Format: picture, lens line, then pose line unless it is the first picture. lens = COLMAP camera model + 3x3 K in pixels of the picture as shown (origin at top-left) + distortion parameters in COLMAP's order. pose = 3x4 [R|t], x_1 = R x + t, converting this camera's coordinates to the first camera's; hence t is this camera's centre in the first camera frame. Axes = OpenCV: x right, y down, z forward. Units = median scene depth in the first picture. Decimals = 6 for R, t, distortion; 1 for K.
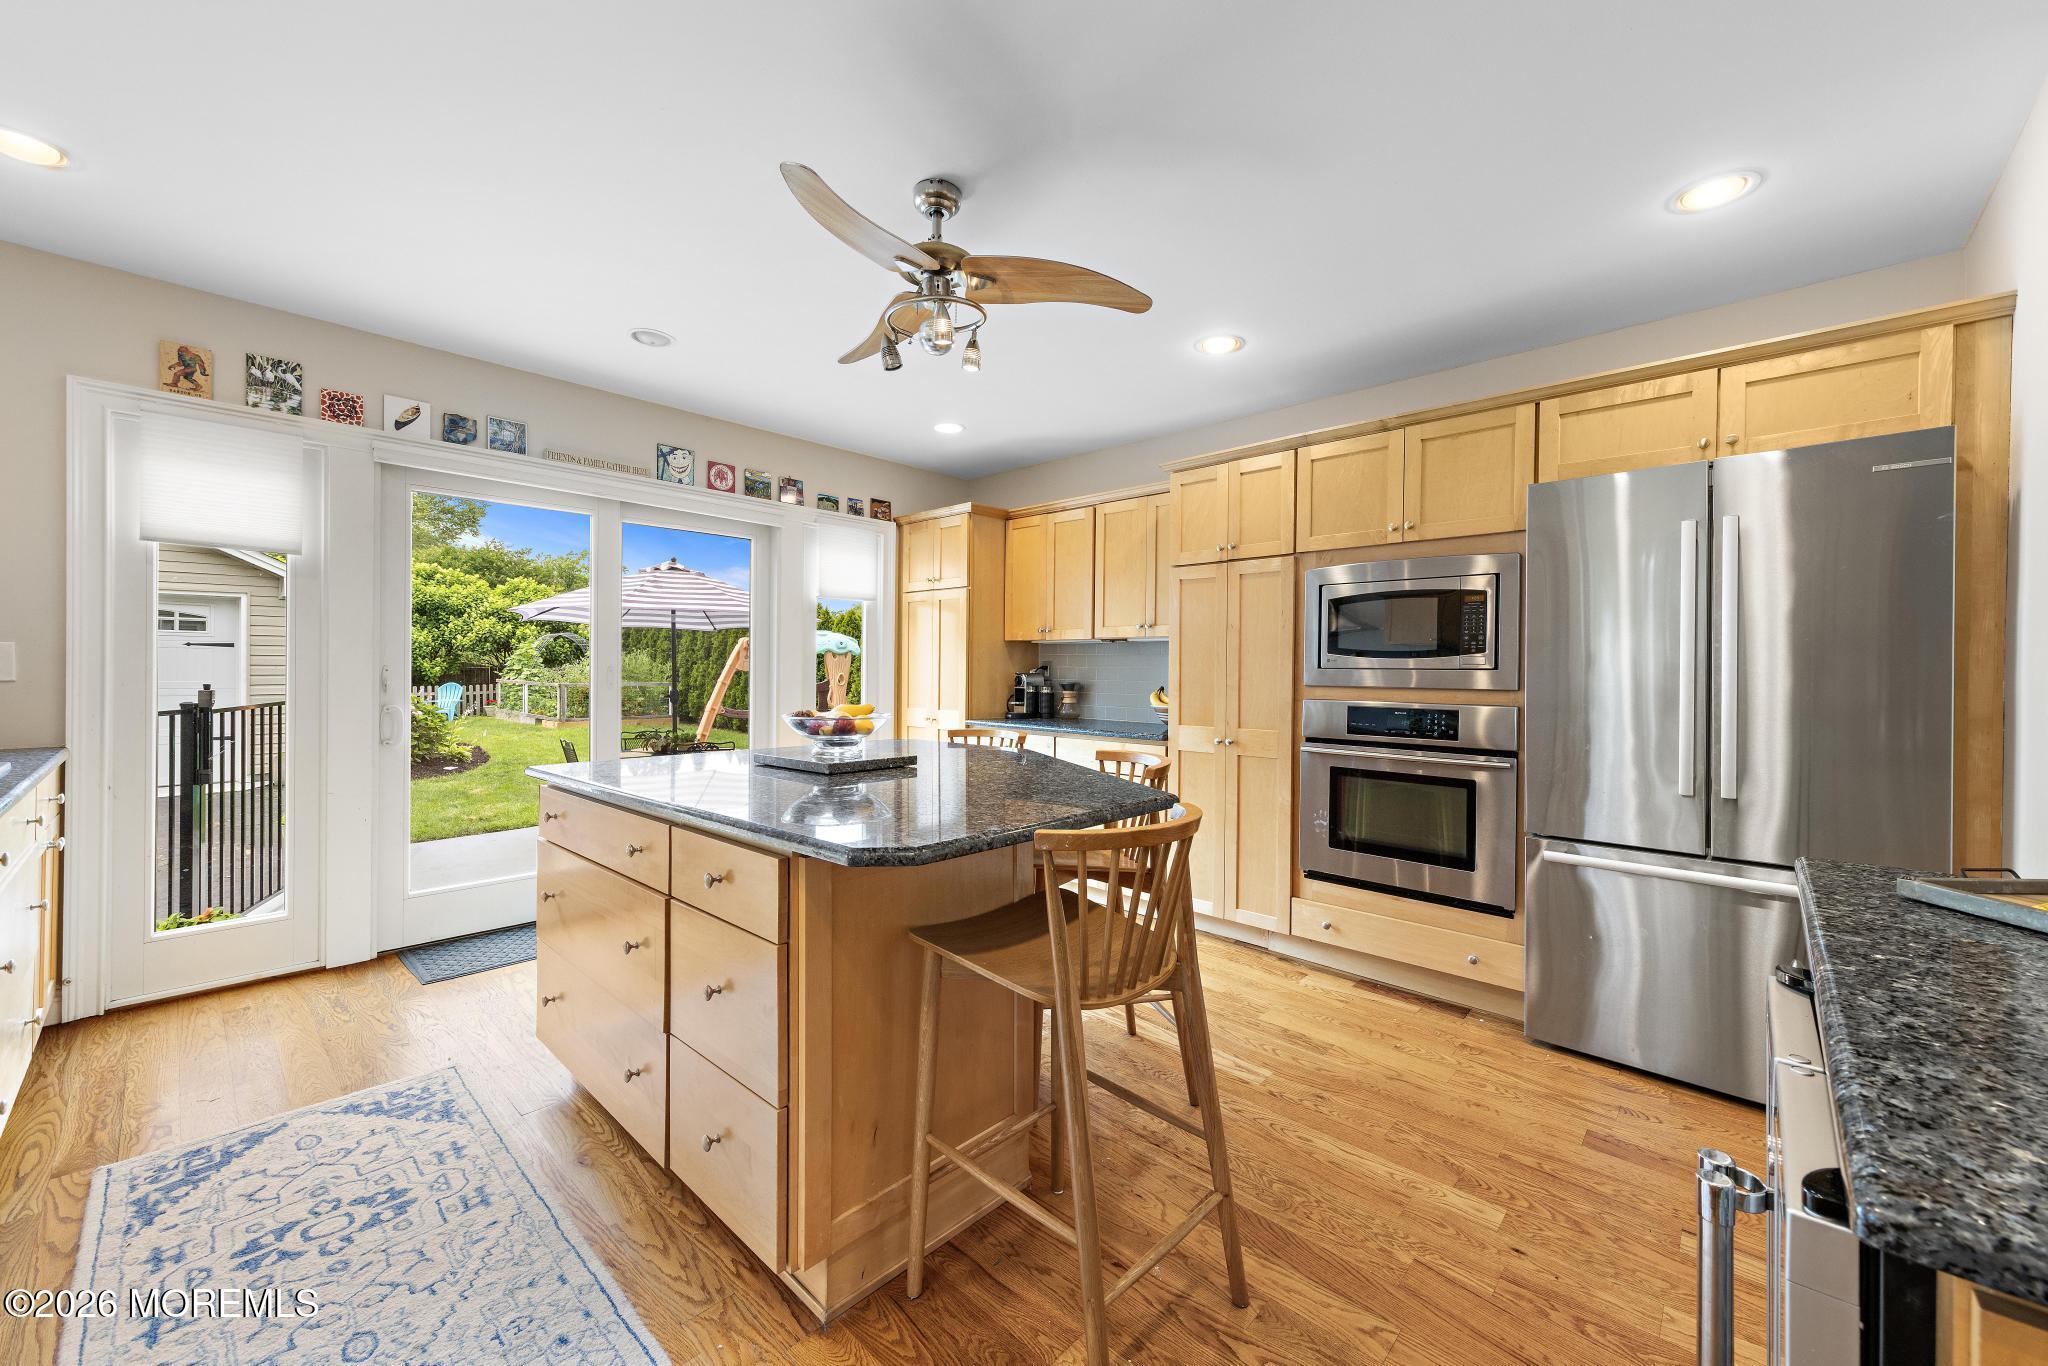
lens RADIAL K [[790.7, 0, 1030.3], [0, 790.7, 672.8], [0, 0, 1]] dist [0.001955, -0.000289]
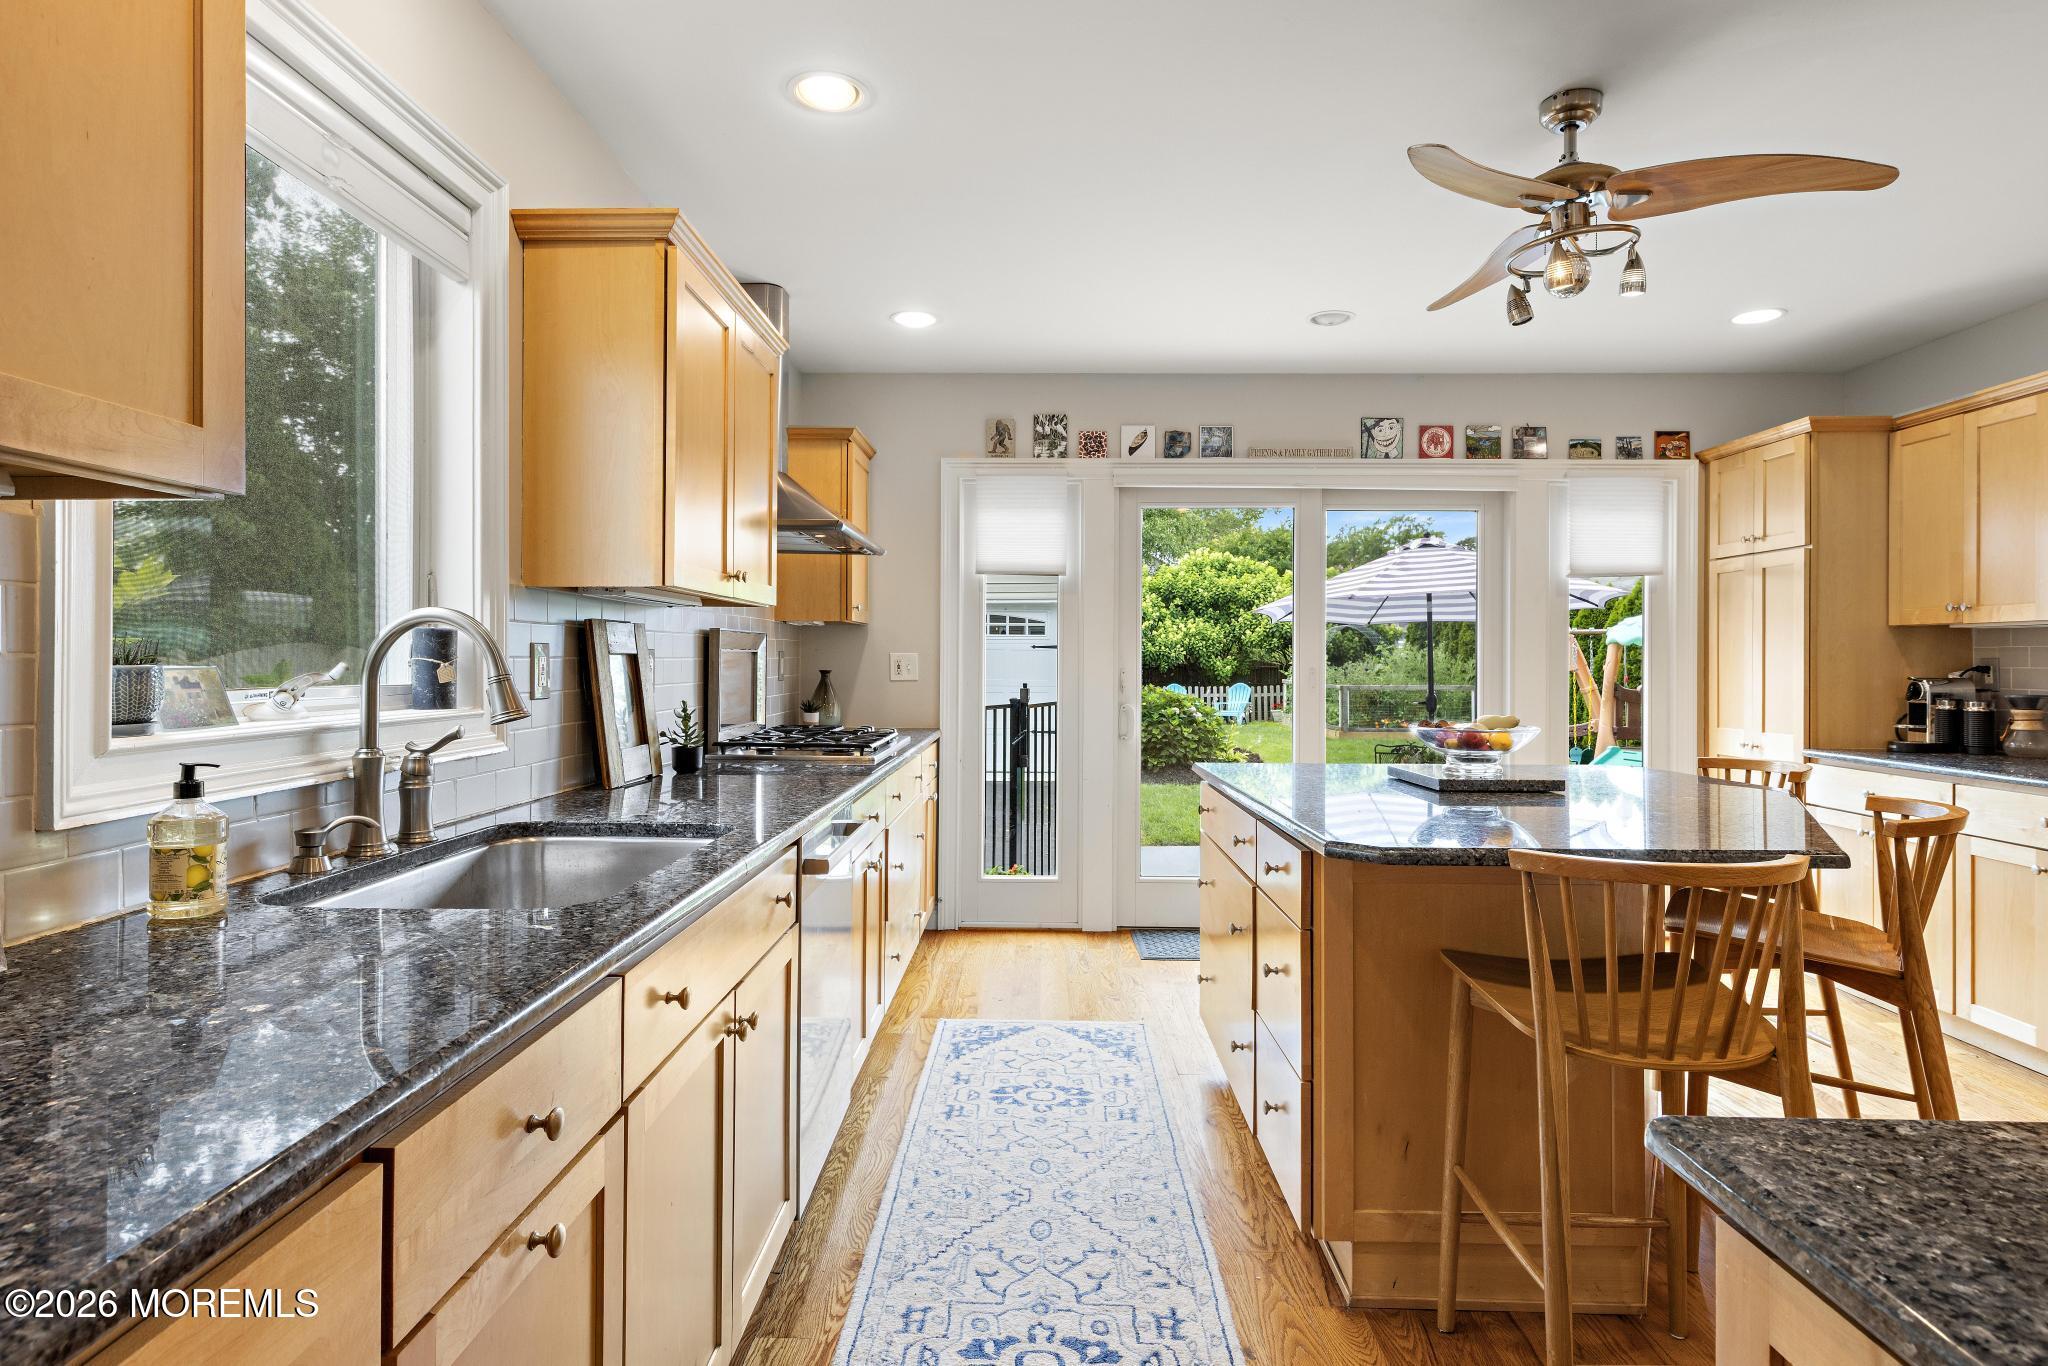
lens RADIAL K [[1102.6, 0, 1018.9], [0, 1102.6, 654.3], [0, 0, 1]] dist [0.002185, -0.001229]
pose [[0.662593, -0.009805, -0.748915, 0.257185], [-0.002200, 0.999885, -0.015037, -0.005687], [0.748976, 0.011611, 0.662495, -0.138831]]
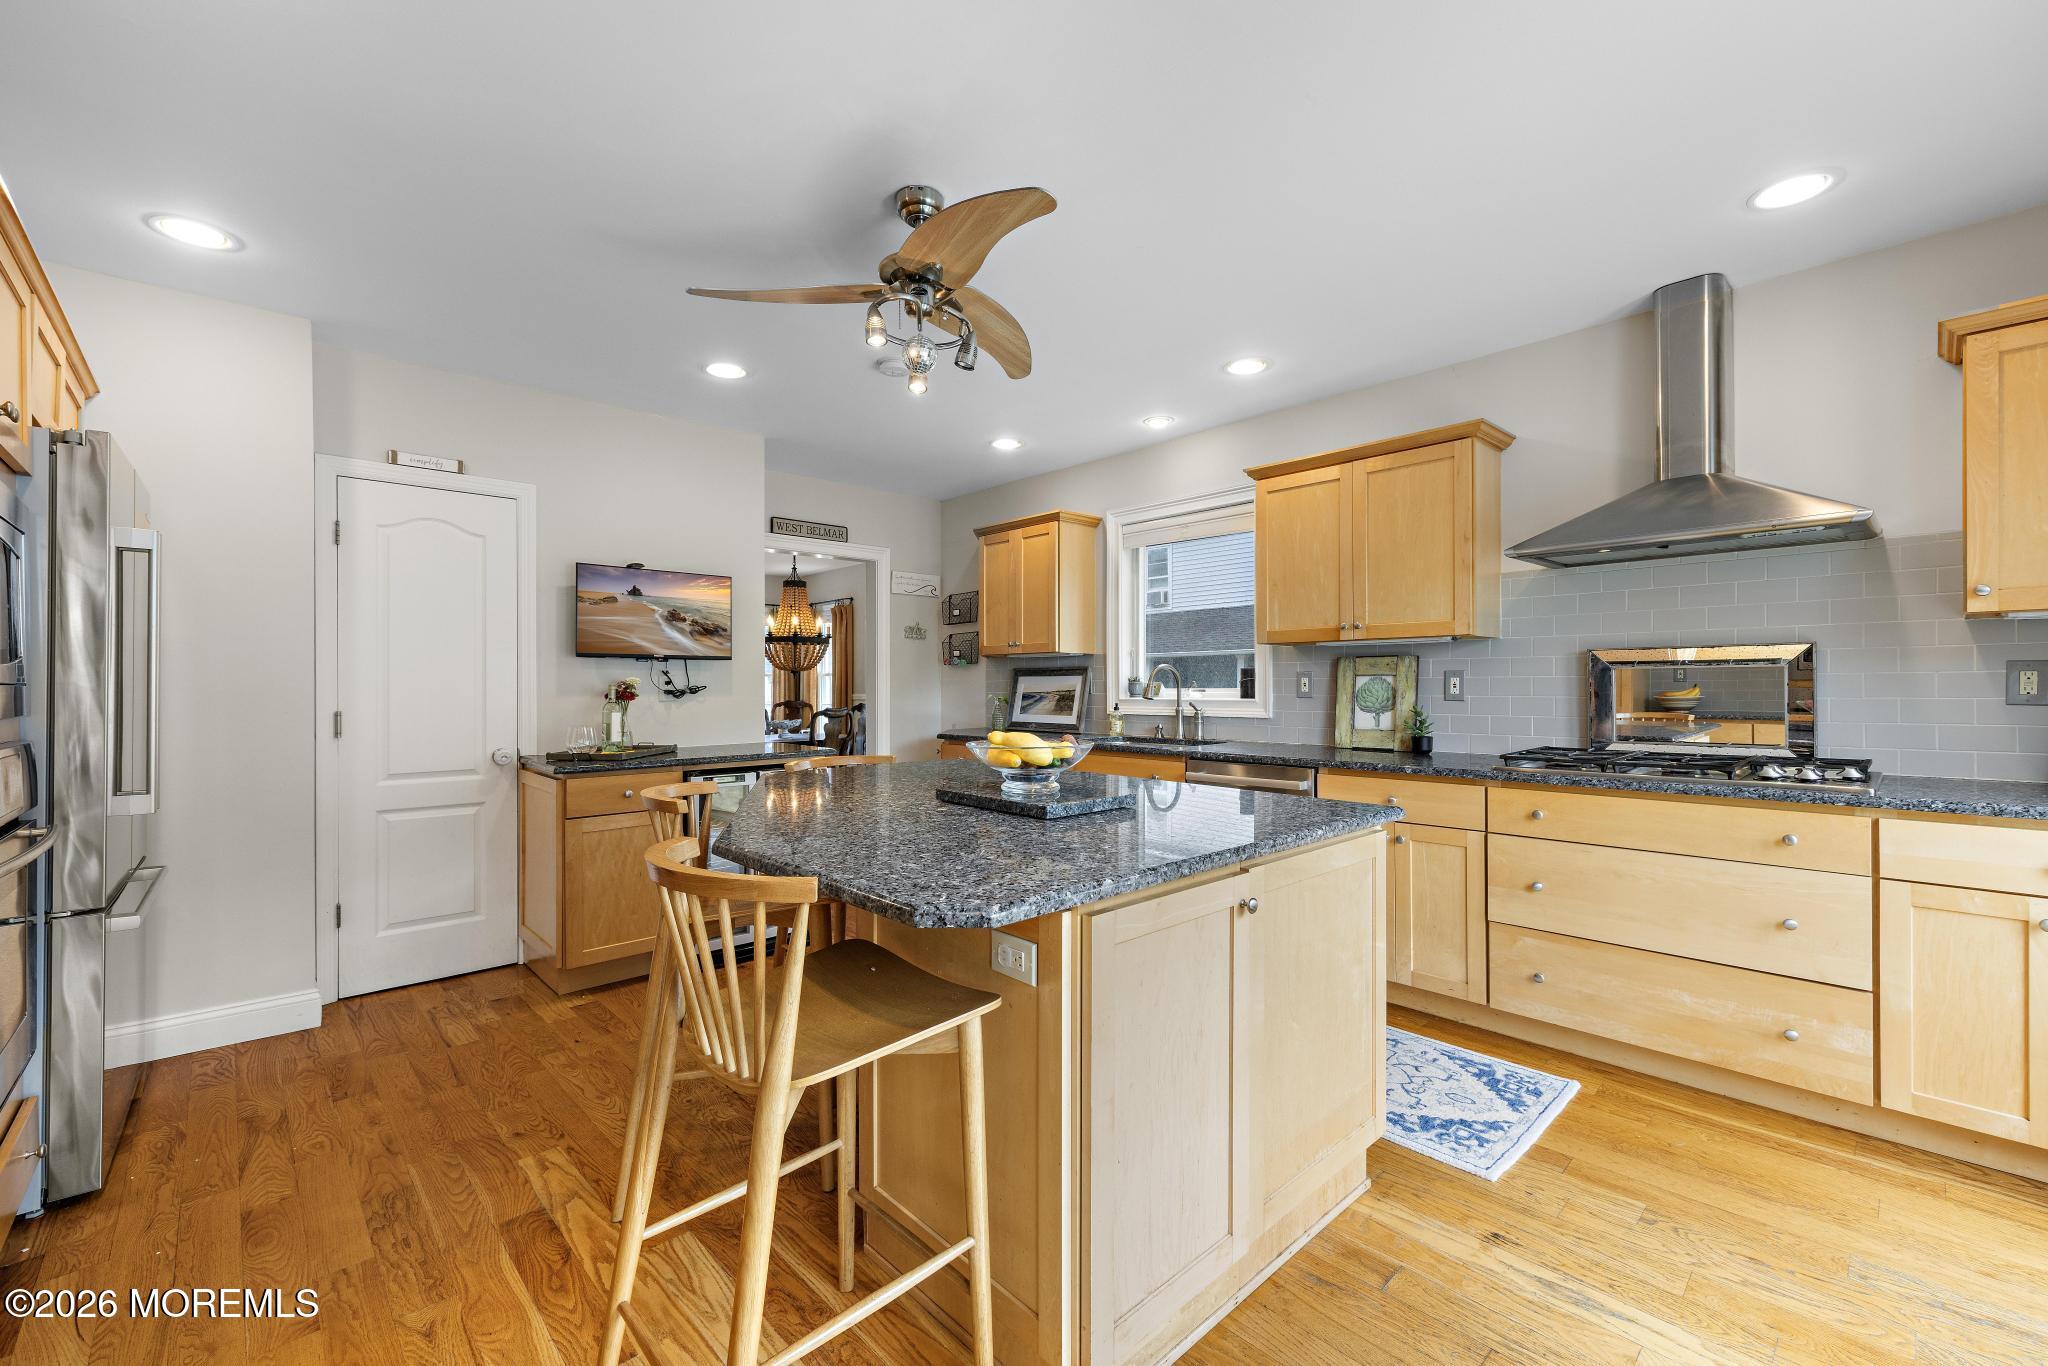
lens RADIAL K [[850.8, 0, 1024.0], [0, 850.8, 683.0], [0, 0, 1]] dist [-0.000375, -0.000022]
pose [[-0.996899, -0.006247, 0.078448, -0.235095], [-0.006061, 0.999978, 0.002611, -0.008267], [-0.078462, 0.002127, -0.996915, 1.452337]]
